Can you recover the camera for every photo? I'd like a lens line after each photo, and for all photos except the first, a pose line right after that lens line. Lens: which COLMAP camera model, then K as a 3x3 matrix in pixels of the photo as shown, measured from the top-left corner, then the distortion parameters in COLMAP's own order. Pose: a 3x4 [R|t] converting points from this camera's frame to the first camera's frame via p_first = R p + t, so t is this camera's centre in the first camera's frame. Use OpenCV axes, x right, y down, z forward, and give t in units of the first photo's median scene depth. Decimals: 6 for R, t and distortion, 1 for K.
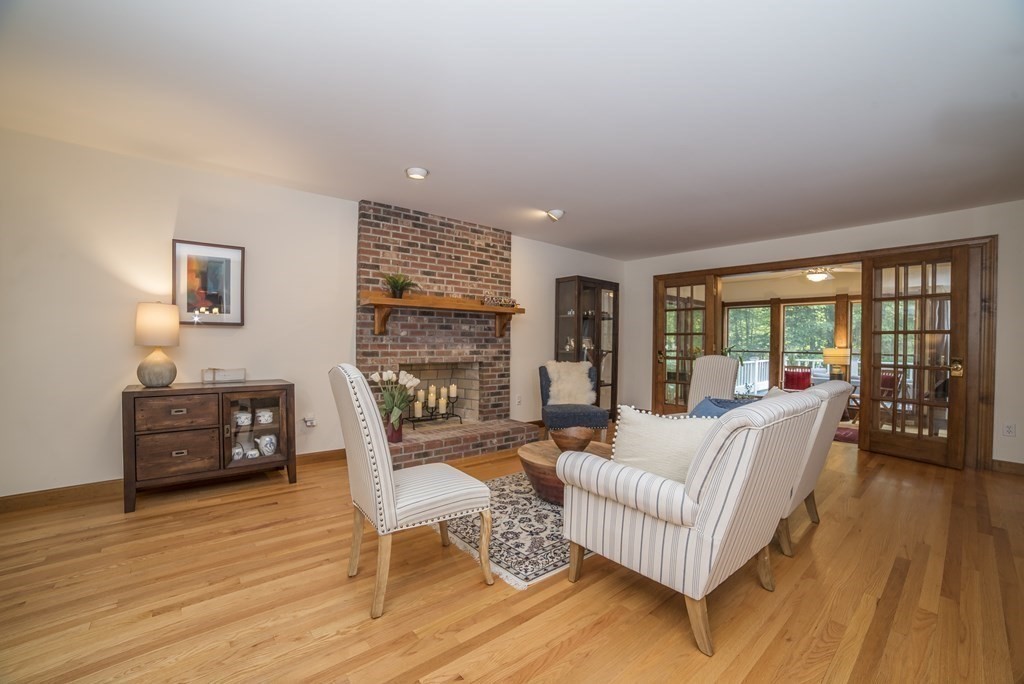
lens RADIAL K [[416.0, 0, 513.7], [0, 416.0, 346.1], [0, 0, 1]] dist [-0.104179, 0.035639]
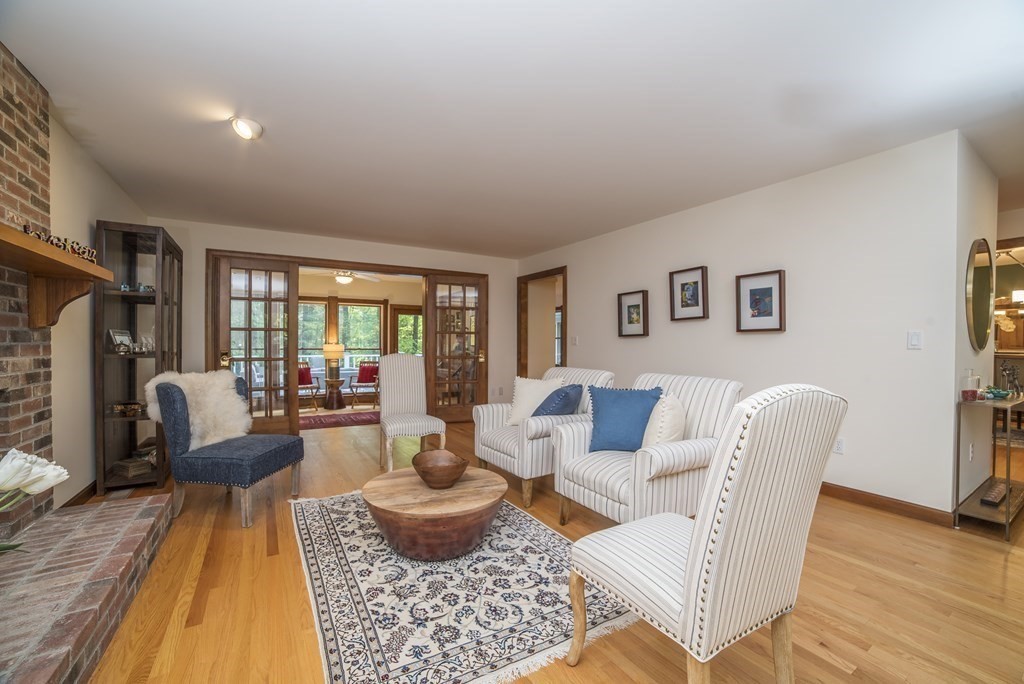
lens RADIAL K [[416.0, 0, 513.7], [0, 416.0, 346.1], [0, 0, 1]] dist [-0.104179, 0.035639]
pose [[0.147445, -0.015309, 0.988952, -0.581335], [0.001674, 0.999883, 0.015229, -0.013744], [-0.989069, -0.000590, 0.147453, 0.738443]]
